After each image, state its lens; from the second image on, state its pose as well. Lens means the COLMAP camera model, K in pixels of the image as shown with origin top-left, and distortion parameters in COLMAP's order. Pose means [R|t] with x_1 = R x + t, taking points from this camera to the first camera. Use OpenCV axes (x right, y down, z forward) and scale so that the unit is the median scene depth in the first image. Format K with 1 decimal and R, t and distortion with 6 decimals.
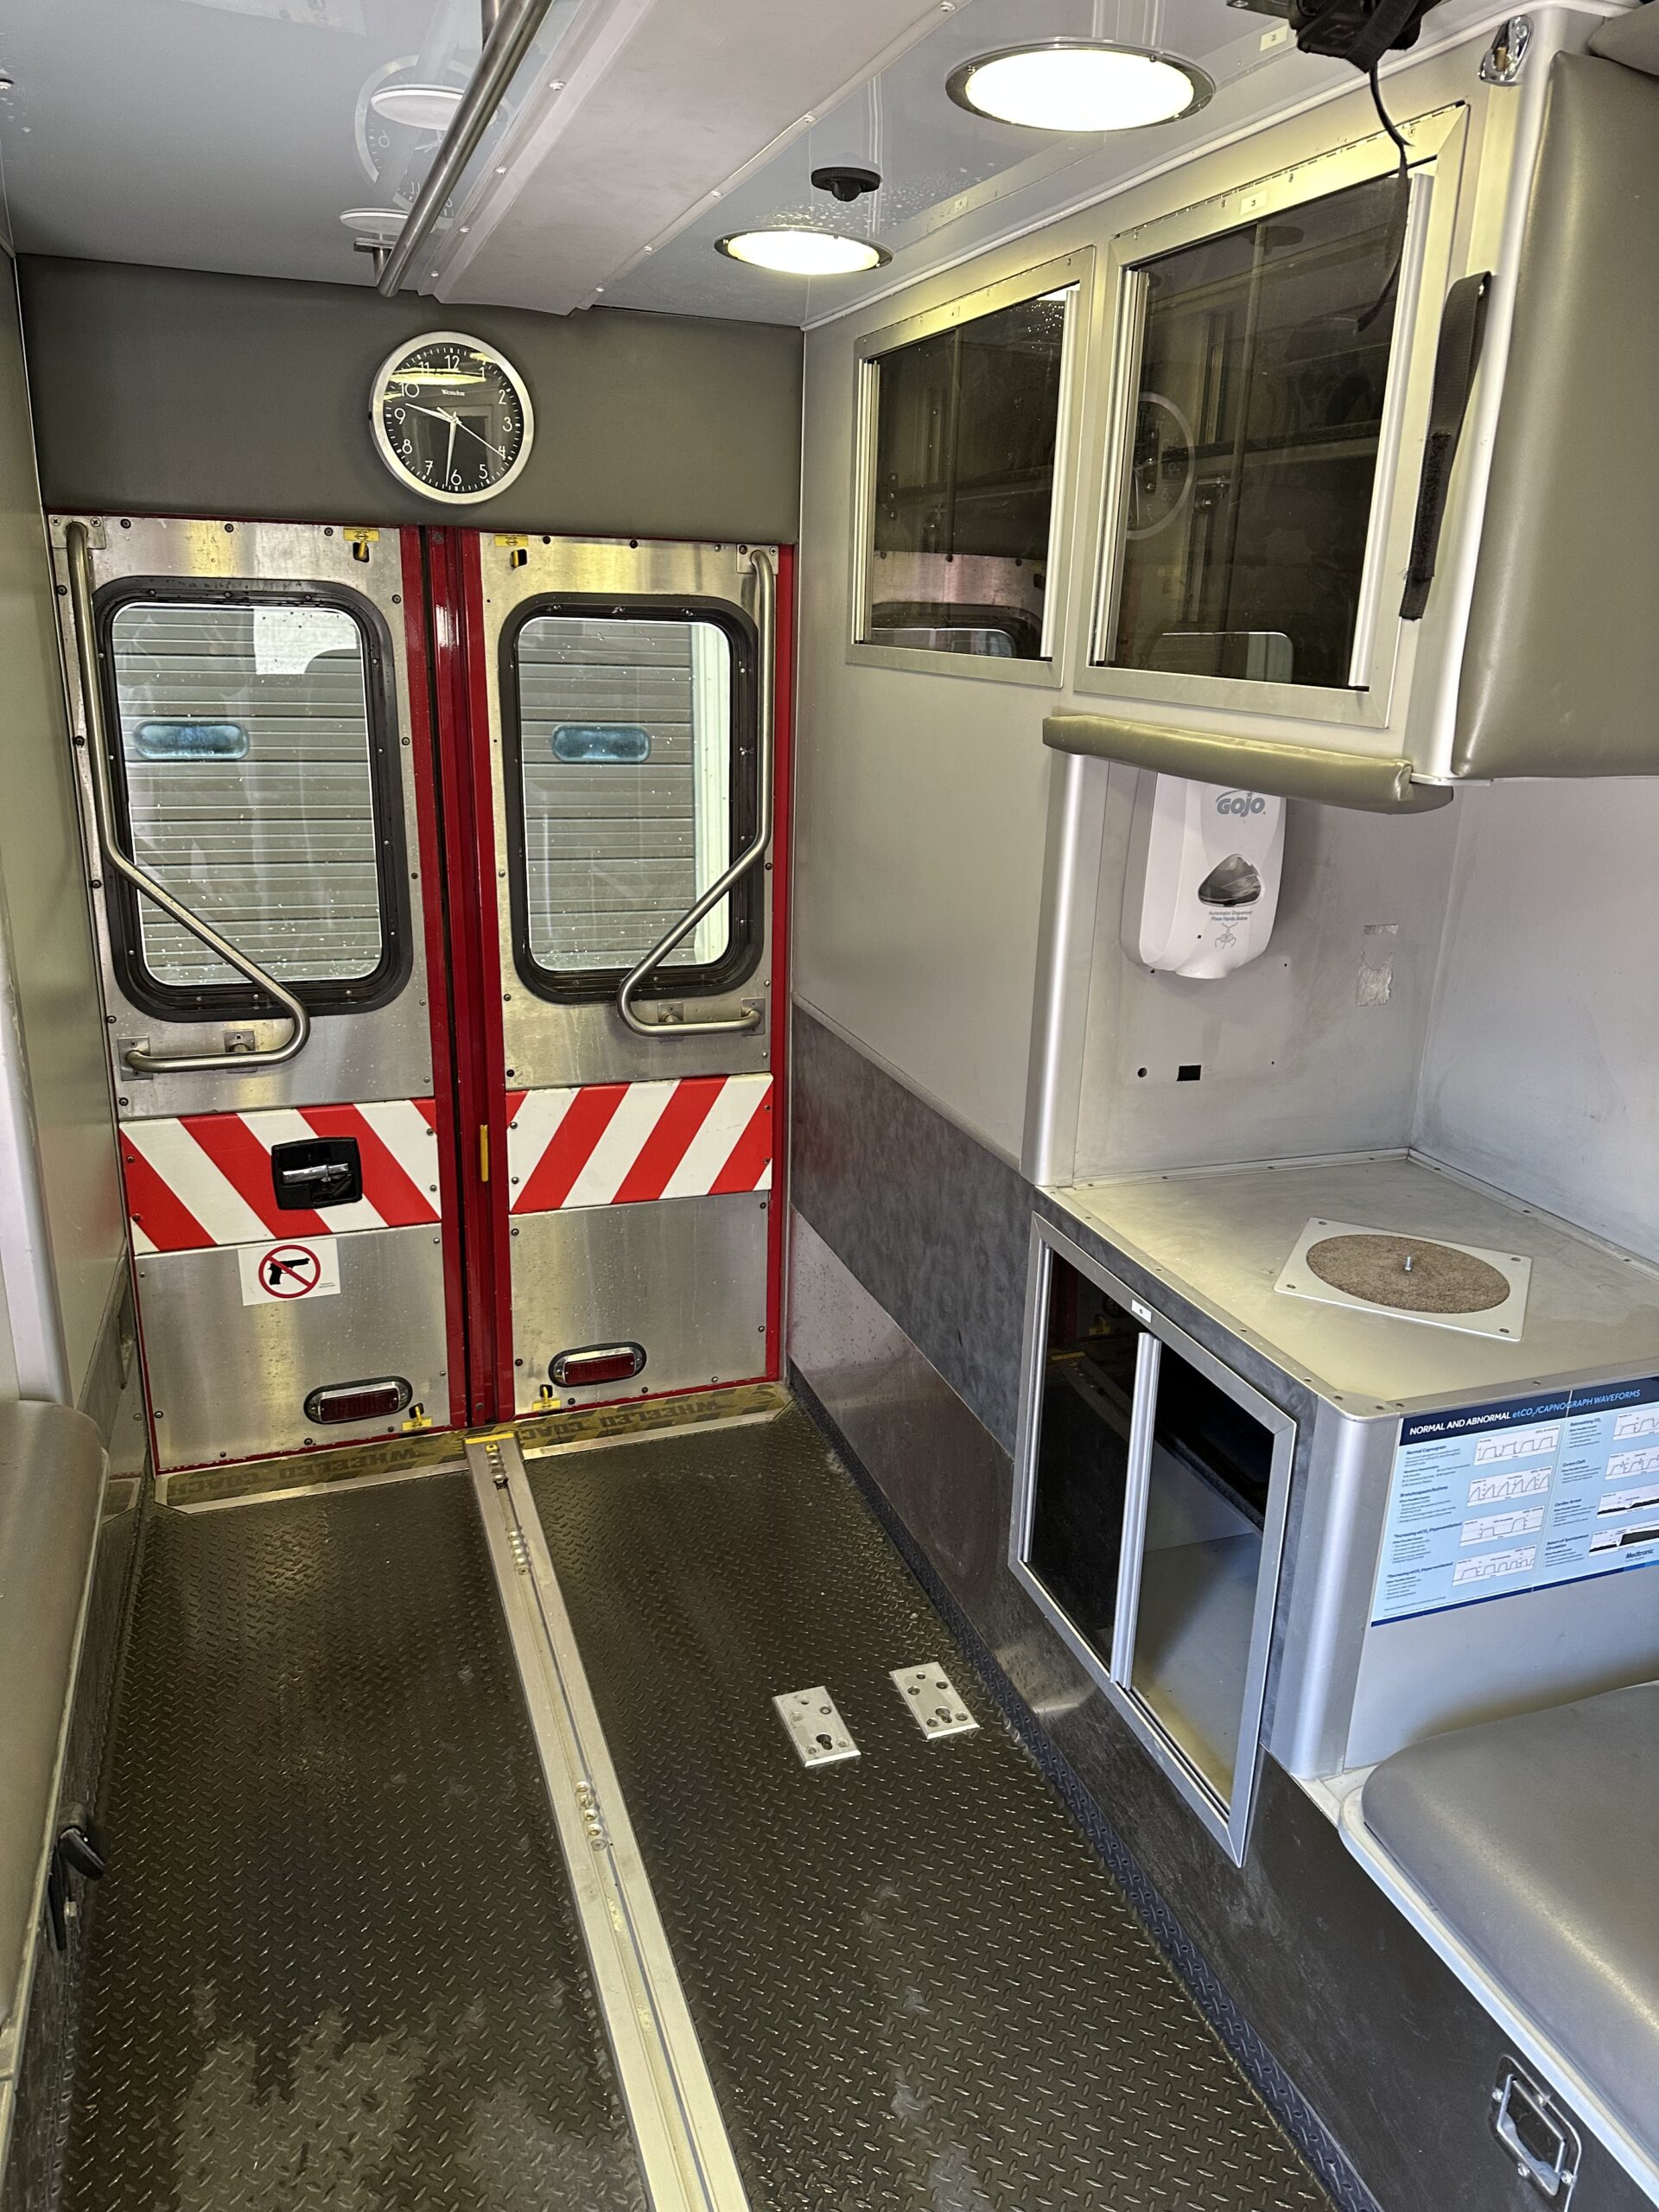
lens RADIAL K [[1562.6, 0, 820.6], [0, 1562.6, 1091.9], [0, 0, 1]] dist [0.103097, -0.101601]
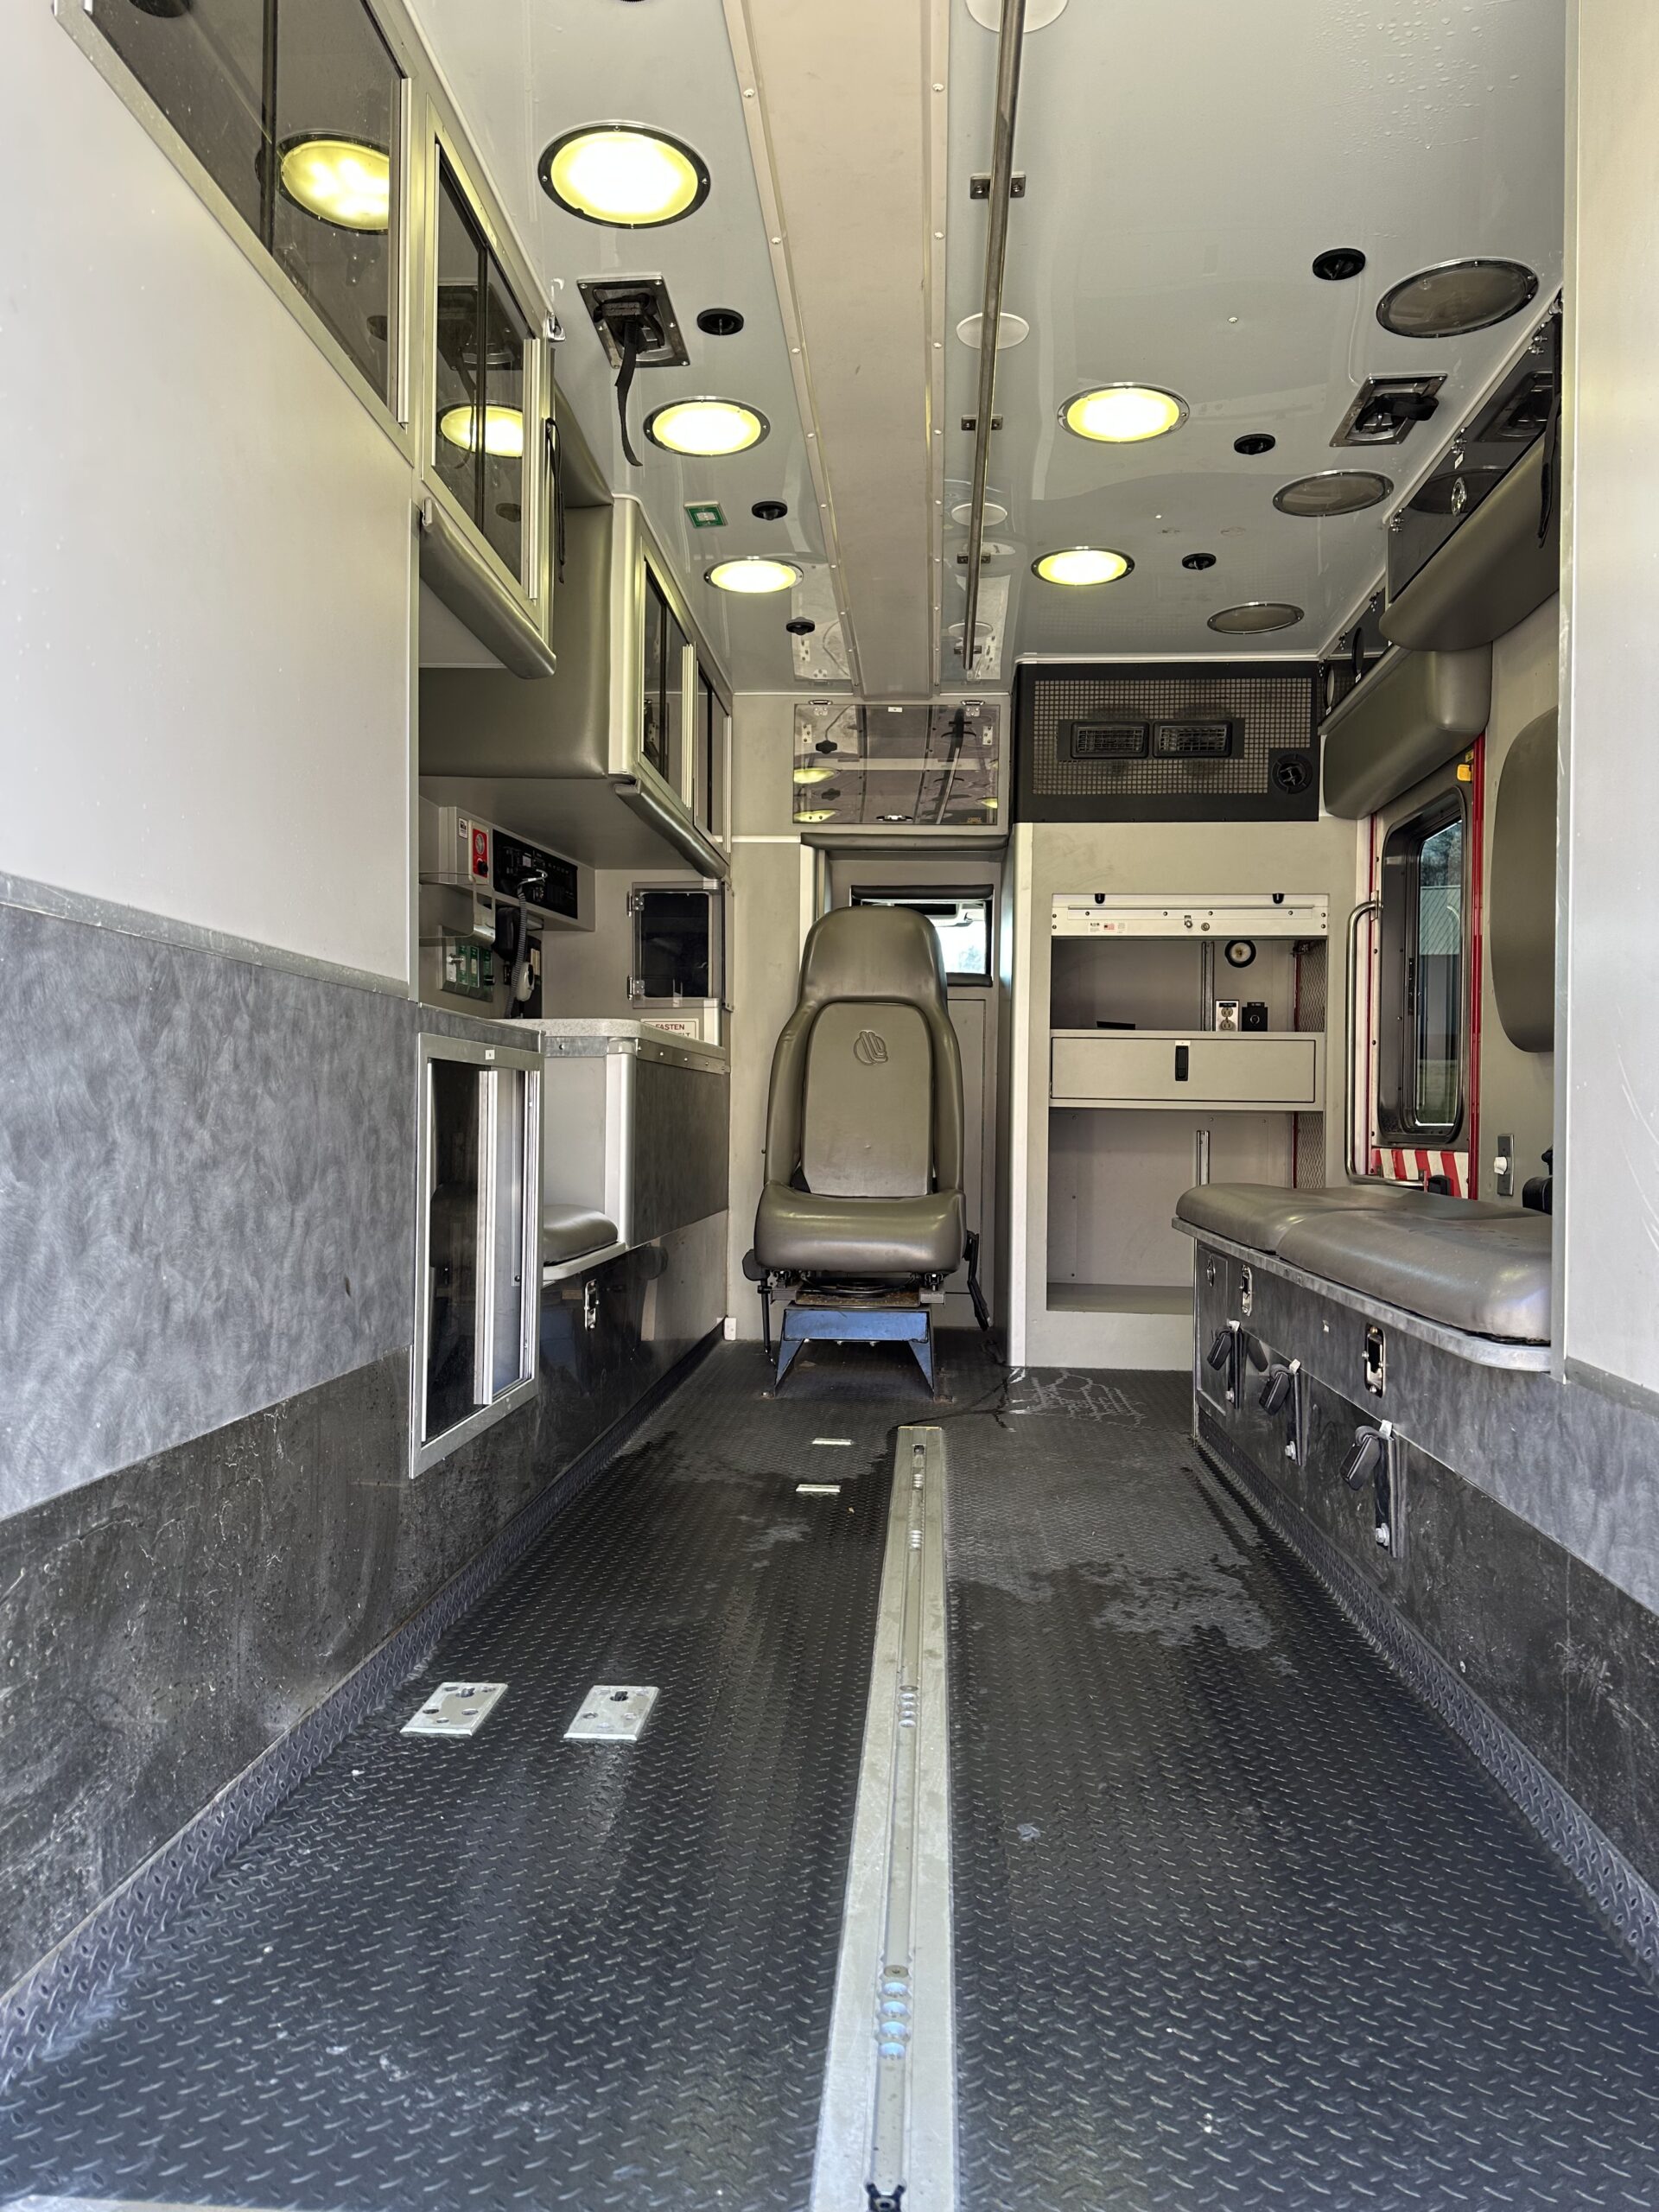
lens RADIAL K [[1562.6, 0, 820.6], [0, 1562.6, 1091.9], [0, 0, 1]] dist [0.103097, -0.101601]
pose [[-0.917197, -0.031580, 0.397181, -0.439874], [0.083908, 0.959188, 0.270032, -0.119450], [-0.389499, 0.280999, -0.877115, 1.692652]]
